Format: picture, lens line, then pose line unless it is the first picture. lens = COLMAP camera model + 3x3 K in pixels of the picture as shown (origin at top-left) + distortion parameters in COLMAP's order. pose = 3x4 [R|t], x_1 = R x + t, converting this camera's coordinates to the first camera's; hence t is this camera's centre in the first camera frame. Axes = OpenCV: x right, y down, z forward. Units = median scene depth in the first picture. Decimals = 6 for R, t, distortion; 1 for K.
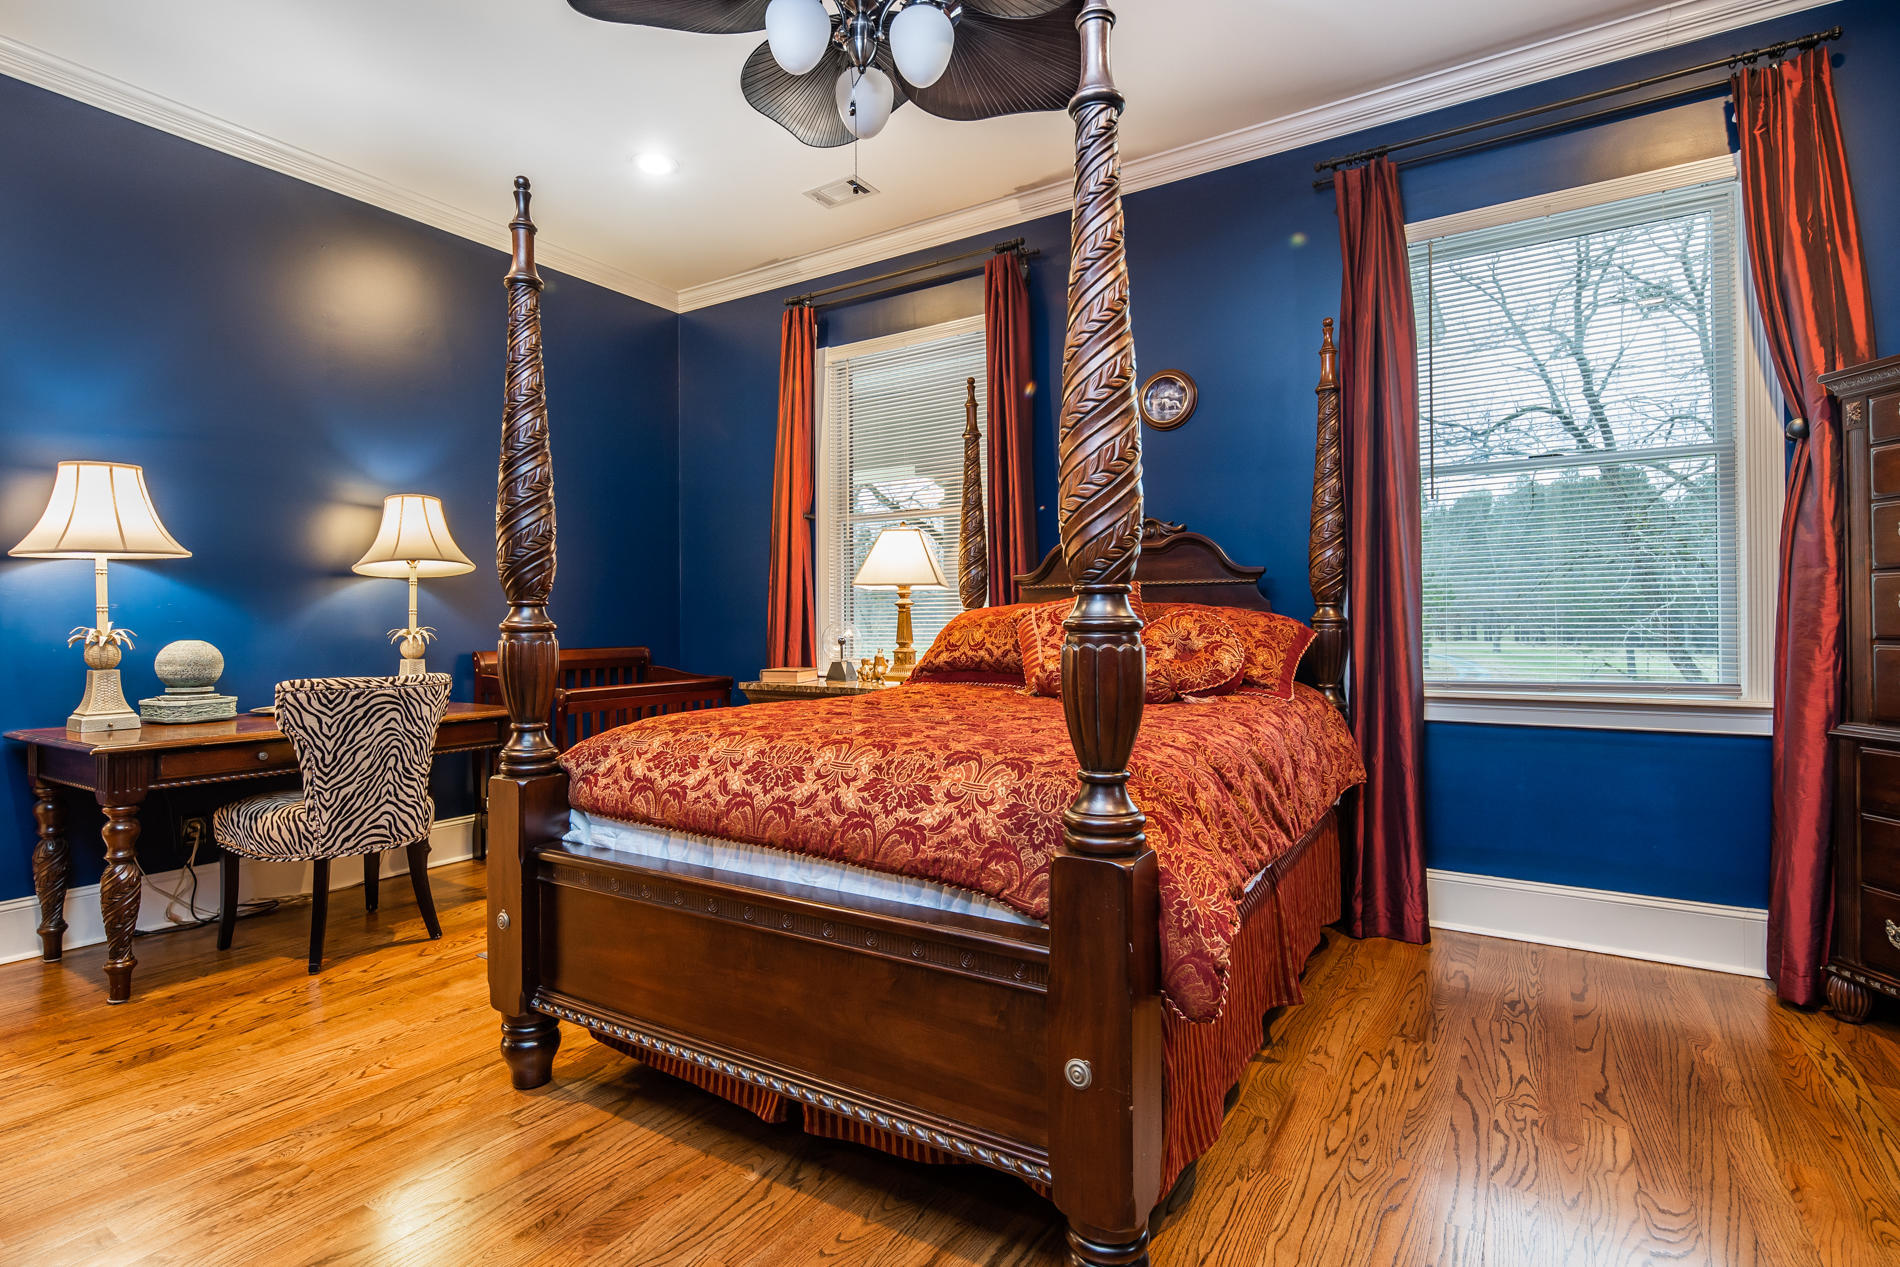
lens RADIAL K [[929.7, 0, 939.9], [0, 929.7, 622.0], [0, 0, 1]] dist [-0.003754, -0.000159]
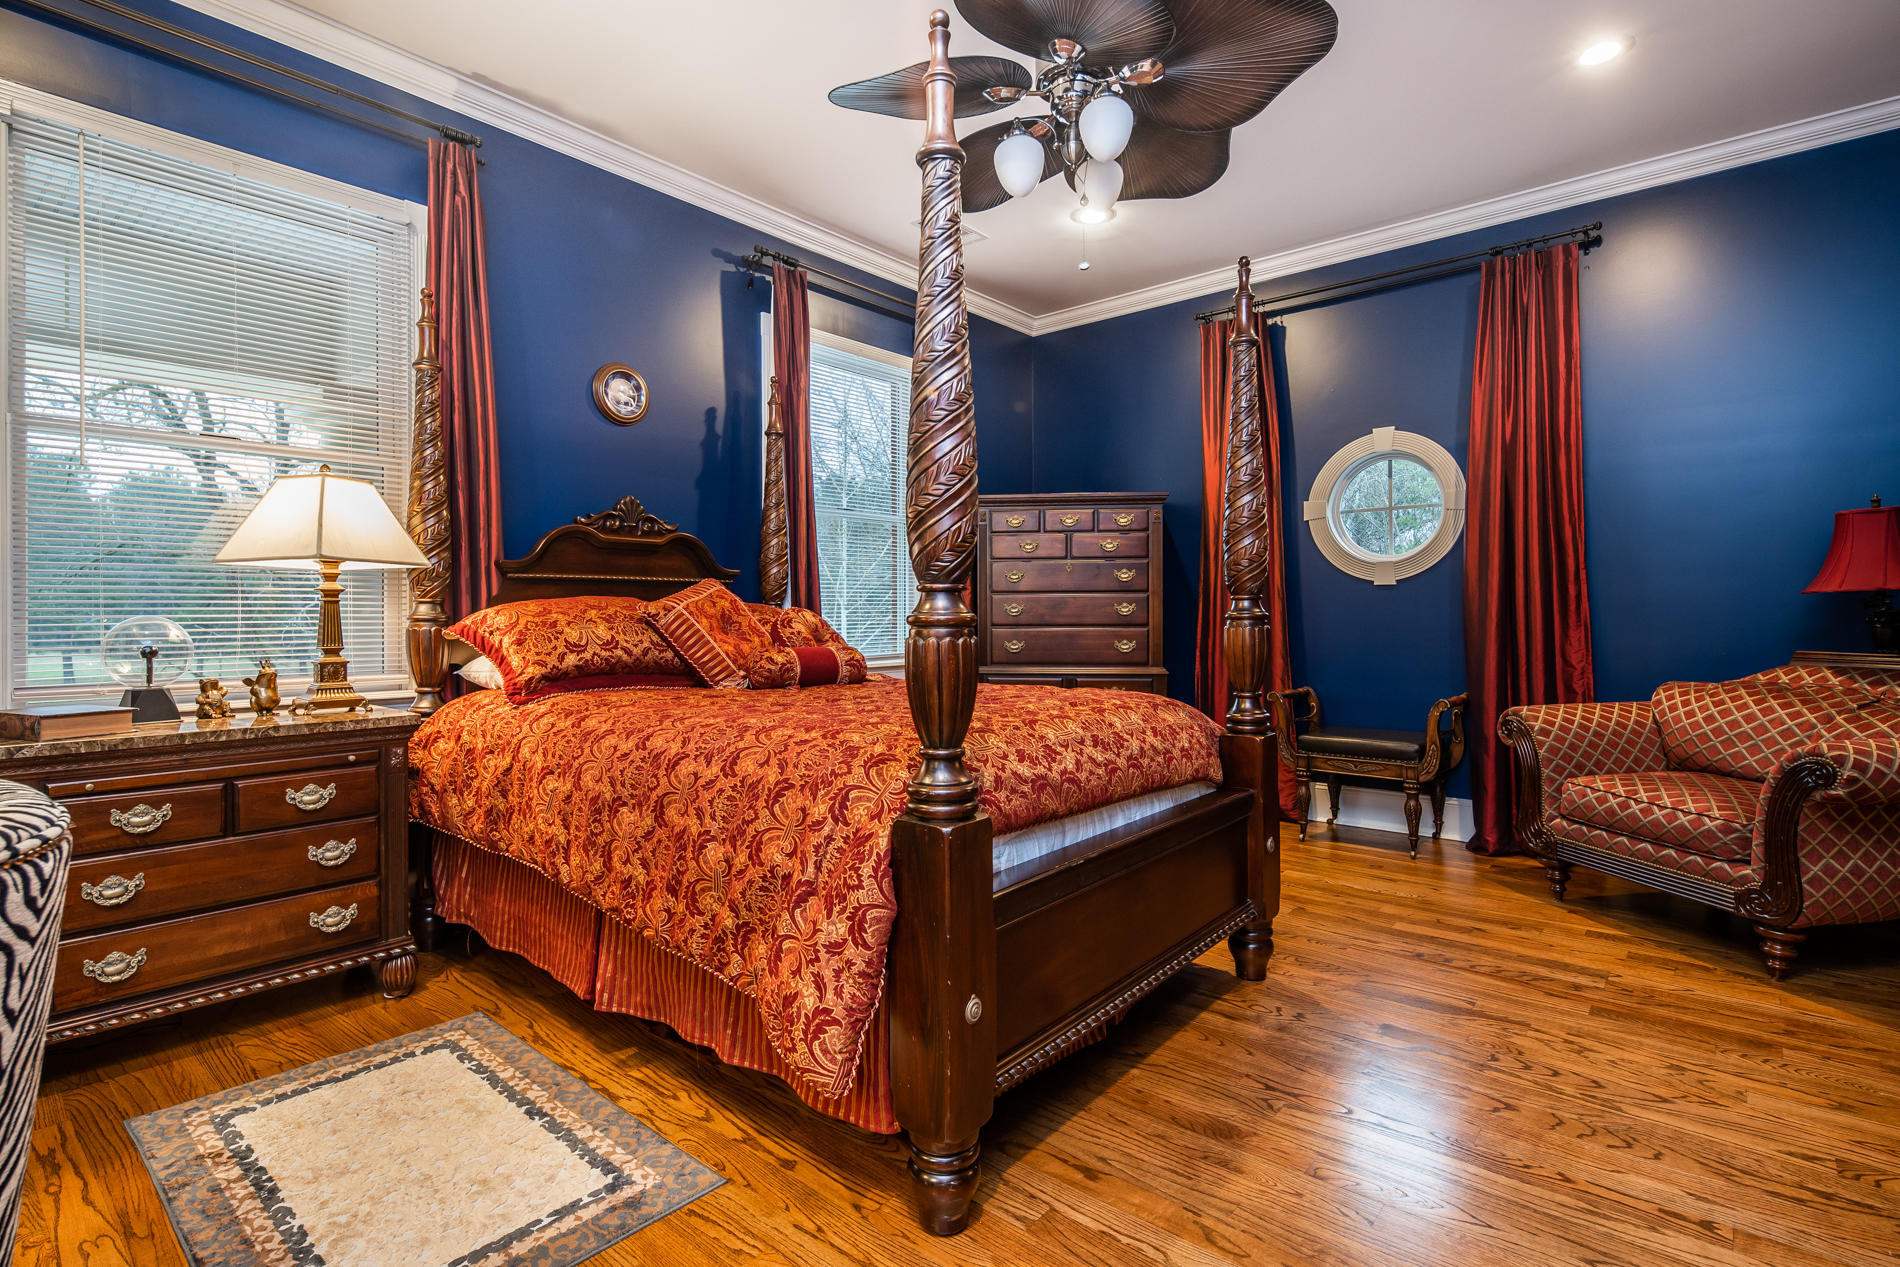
lens RADIAL K [[929.7, 0, 949.6], [0, 929.7, 623.4], [0, 0, 1]] dist [-0.003754, -0.000159]
pose [[0.129993, -0.005201, 0.991501, -0.768229], [0.003762, 0.999982, 0.004752, 0.003130], [-0.991508, 0.003112, 0.130010, 0.580200]]
